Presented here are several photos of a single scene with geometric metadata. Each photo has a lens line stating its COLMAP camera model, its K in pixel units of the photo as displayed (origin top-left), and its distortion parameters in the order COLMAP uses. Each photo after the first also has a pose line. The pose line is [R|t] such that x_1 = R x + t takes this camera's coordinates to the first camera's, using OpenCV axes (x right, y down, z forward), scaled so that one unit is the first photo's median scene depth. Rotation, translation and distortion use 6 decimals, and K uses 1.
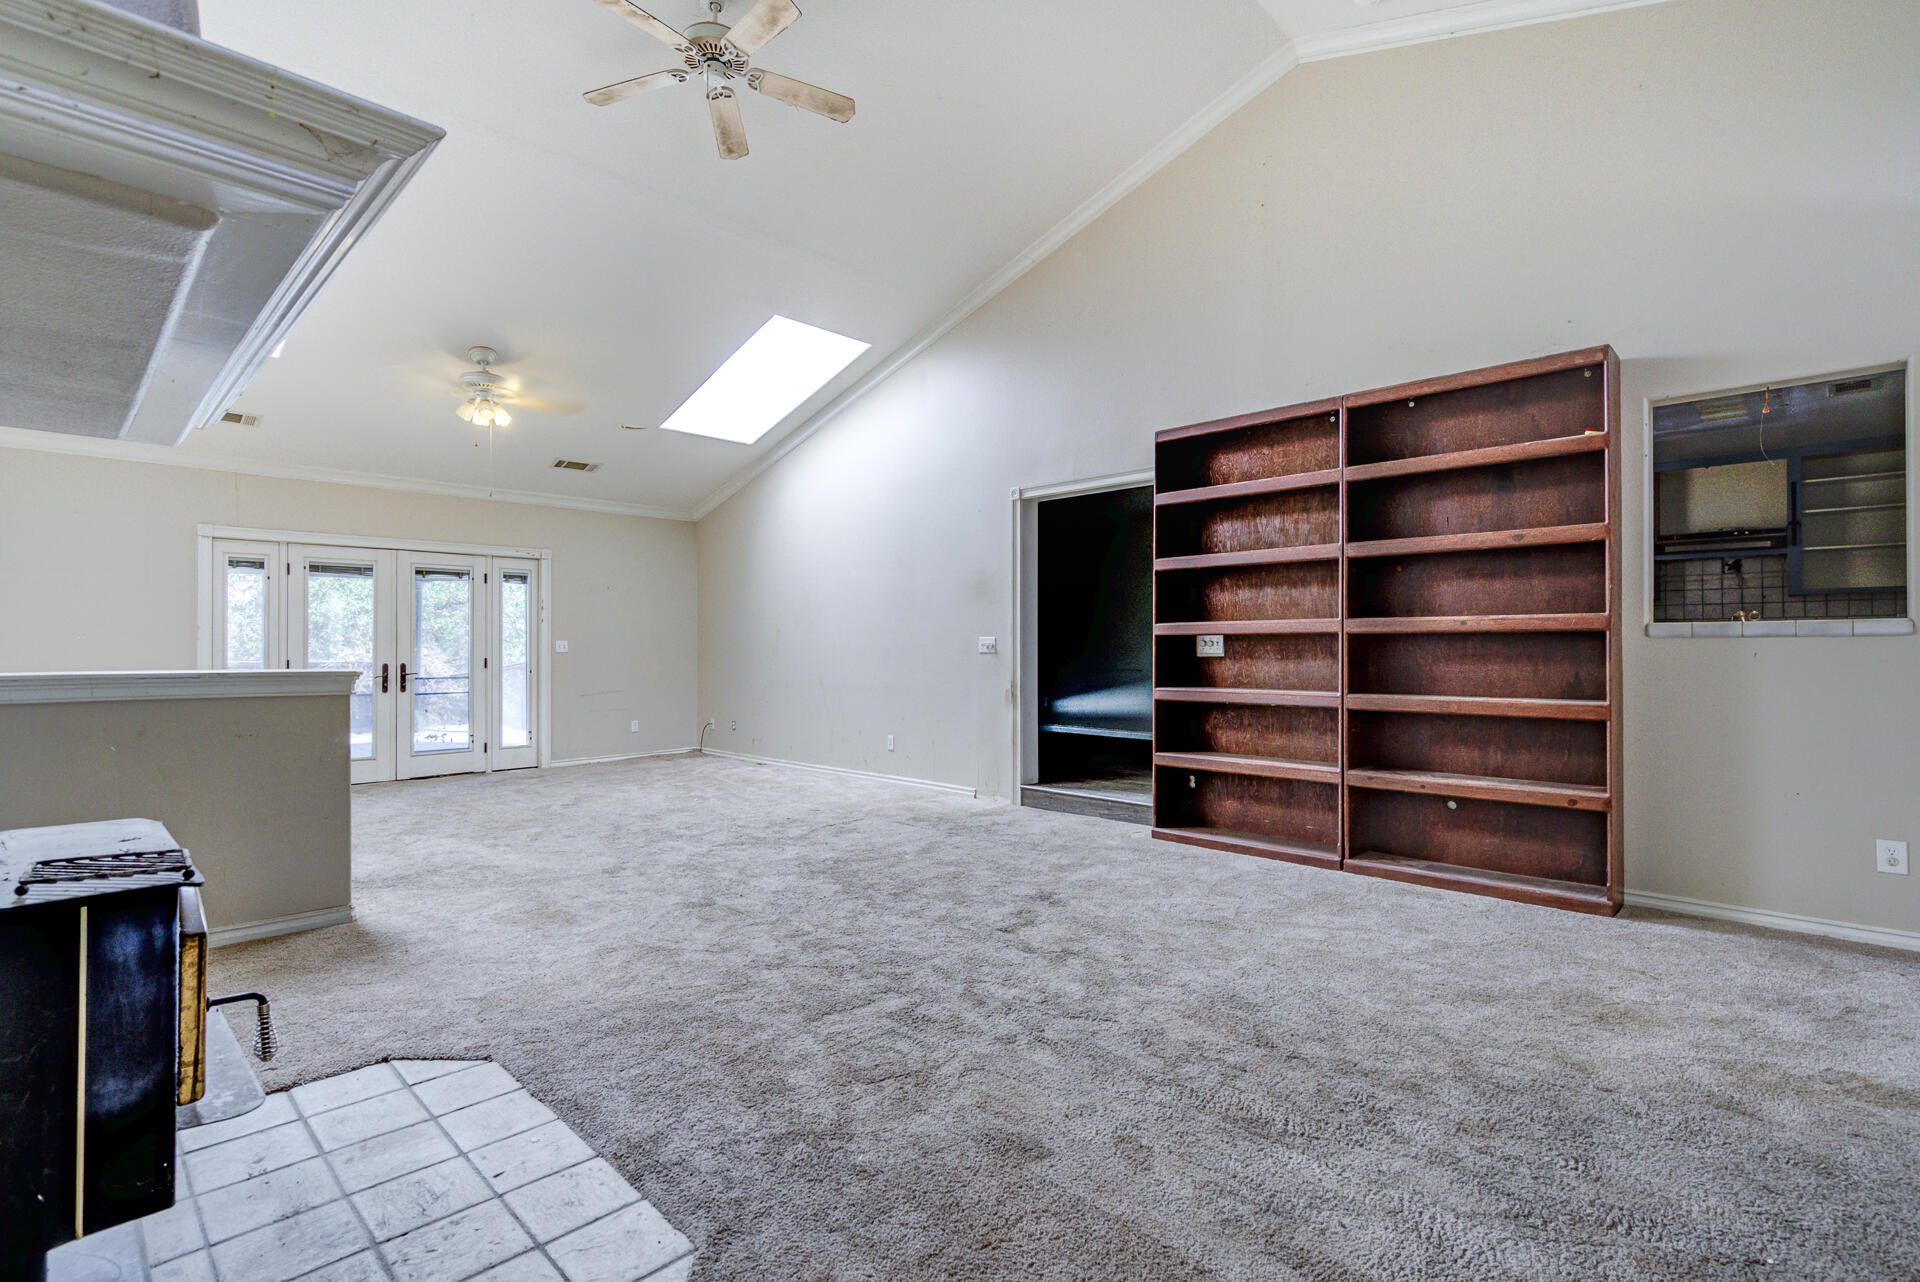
lens RADIAL K [[923.9, 0, 955.7], [0, 923.9, 644.3], [0, 0, 1]] dist [0.011017, -0.001045]
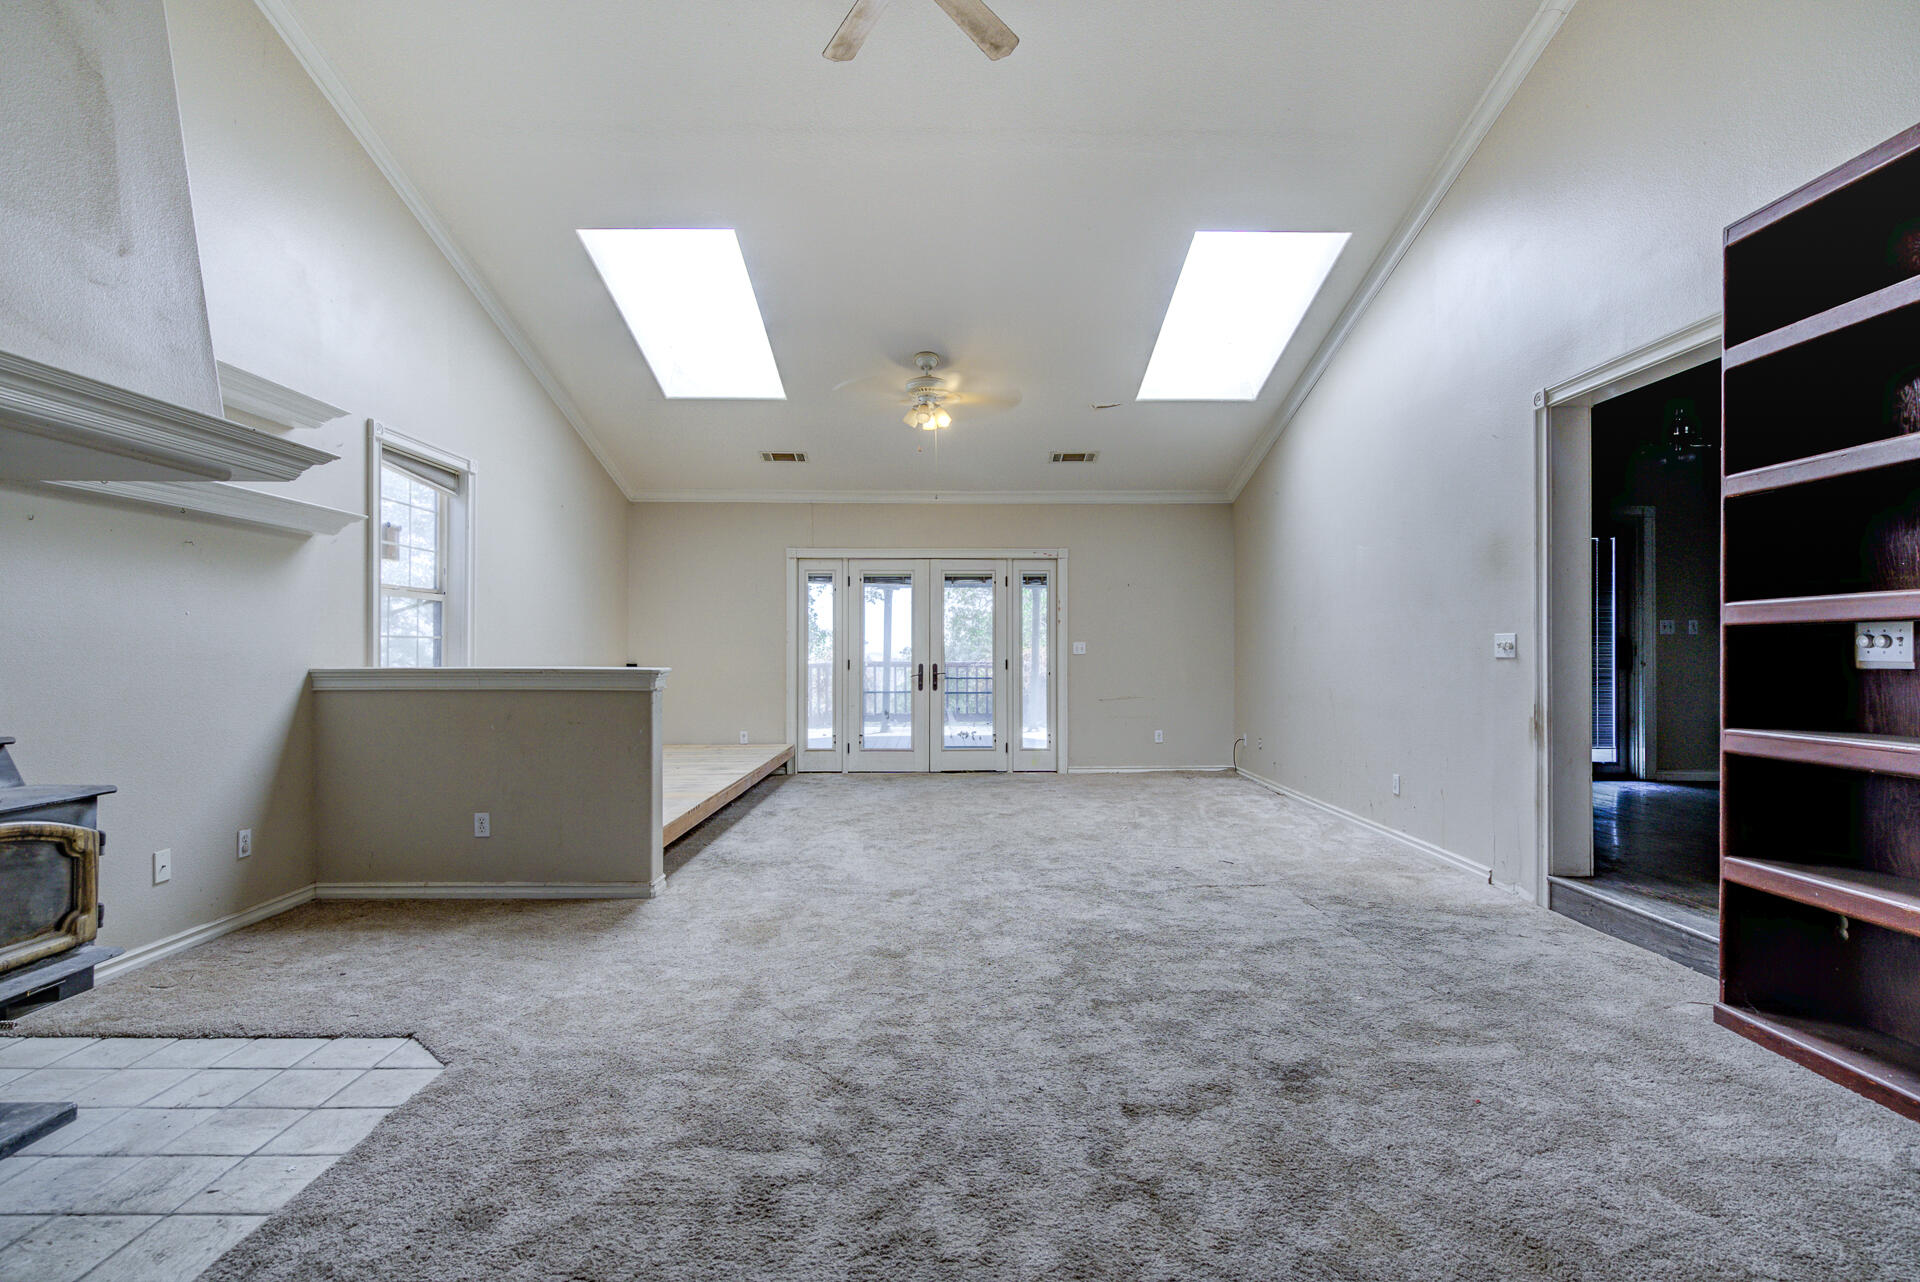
lens RADIAL K [[961.7, 0, 955.4], [0, 961.7, 642.0], [0, 0, 1]] dist [0.006767, -0.002125]
pose [[0.703828, -0.004528, -0.710356, 0.294047], [0.000478, 0.999982, -0.005901, 0.002499], [0.710371, 0.003814, 0.703817, 0.323151]]
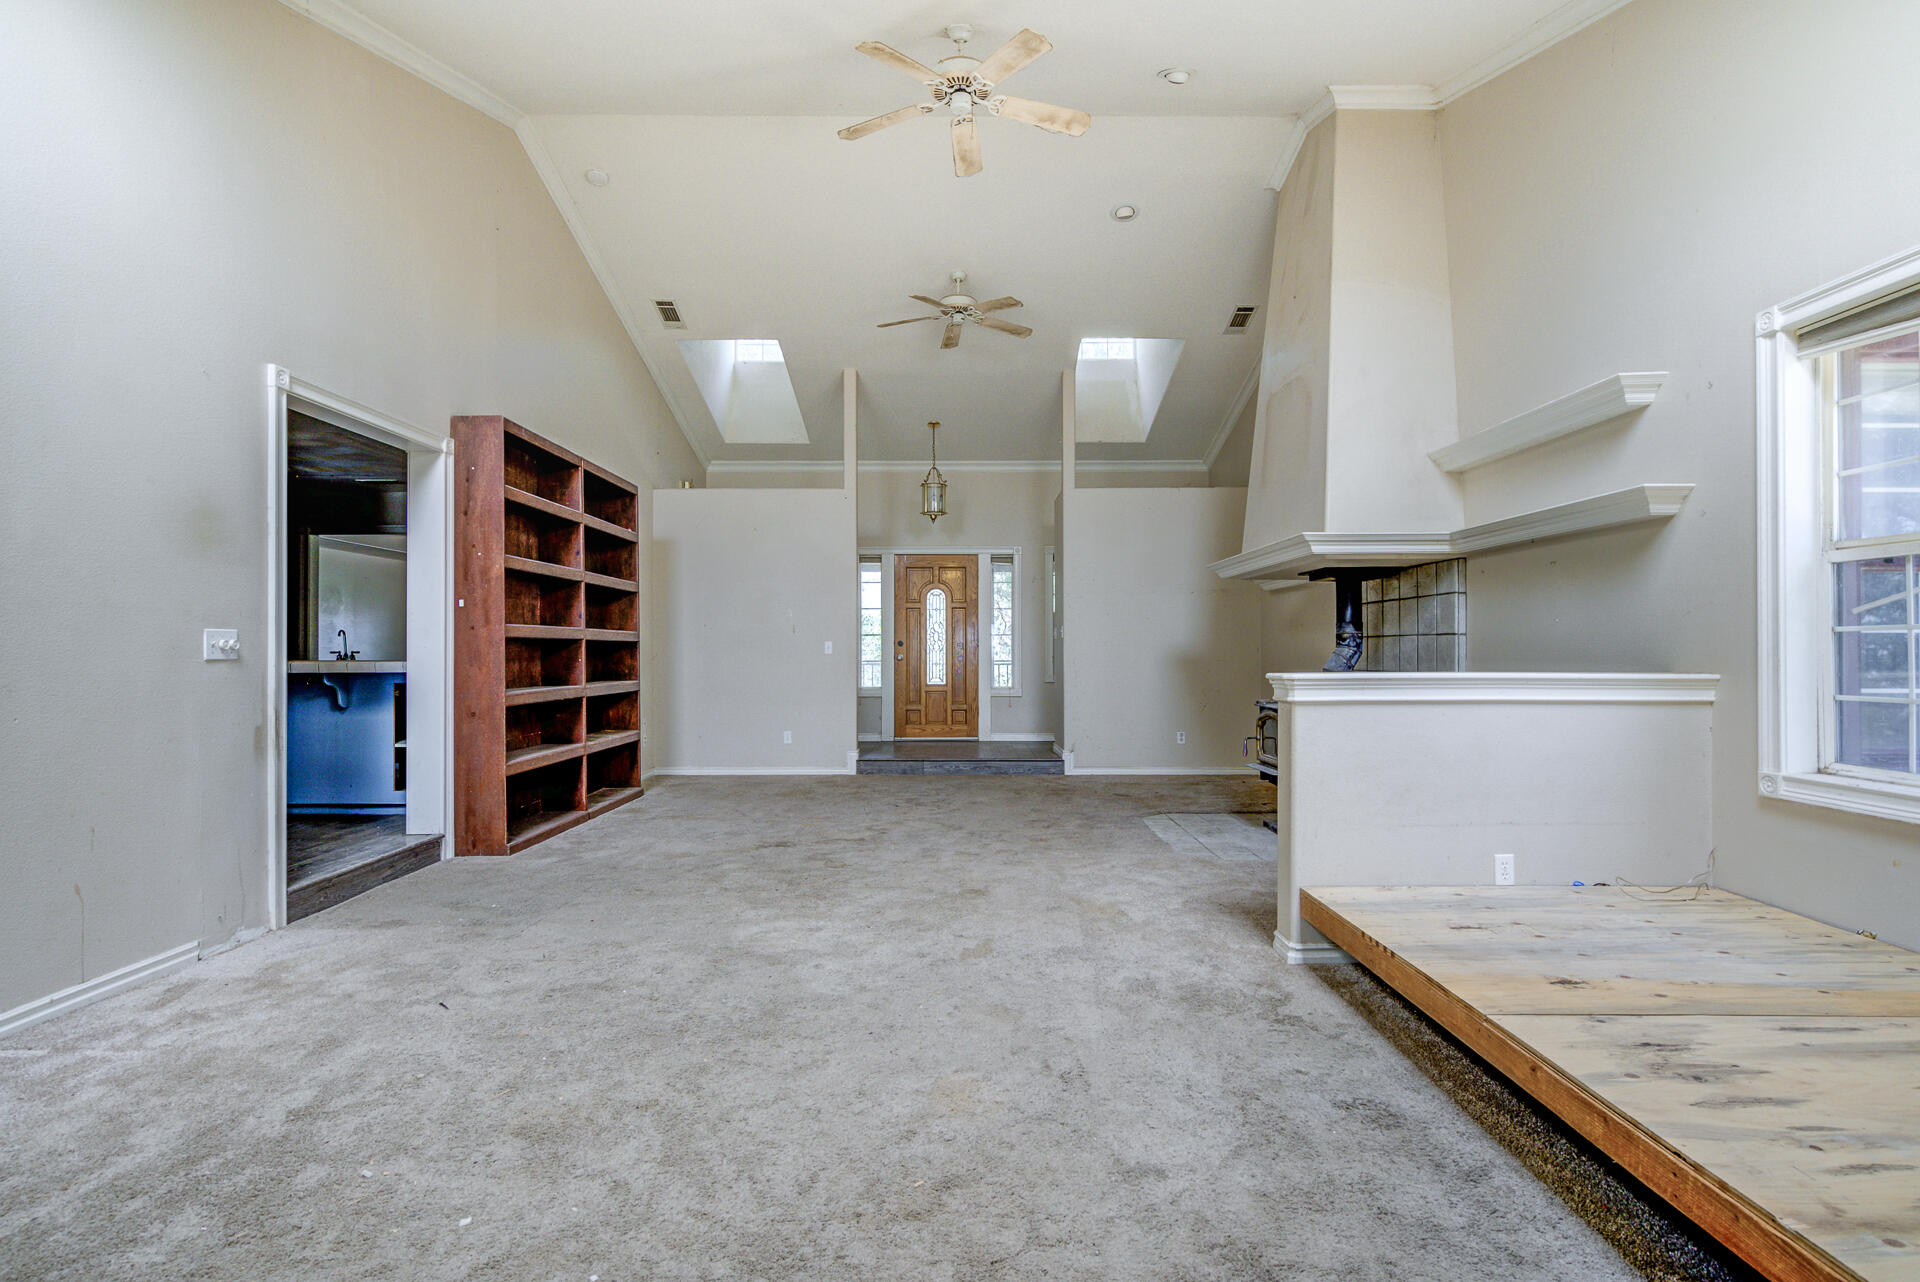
lens RADIAL K [[961.7, 0, 961.5], [0, 961.7, 645.4], [0, 0, 1]] dist [0.006767, -0.002125]
pose [[-0.702040, 0.004621, 0.712122, -0.775759], [-0.001411, 0.999968, -0.007880, 0.006150], [-0.712136, -0.006537, -0.702011, 1.333940]]
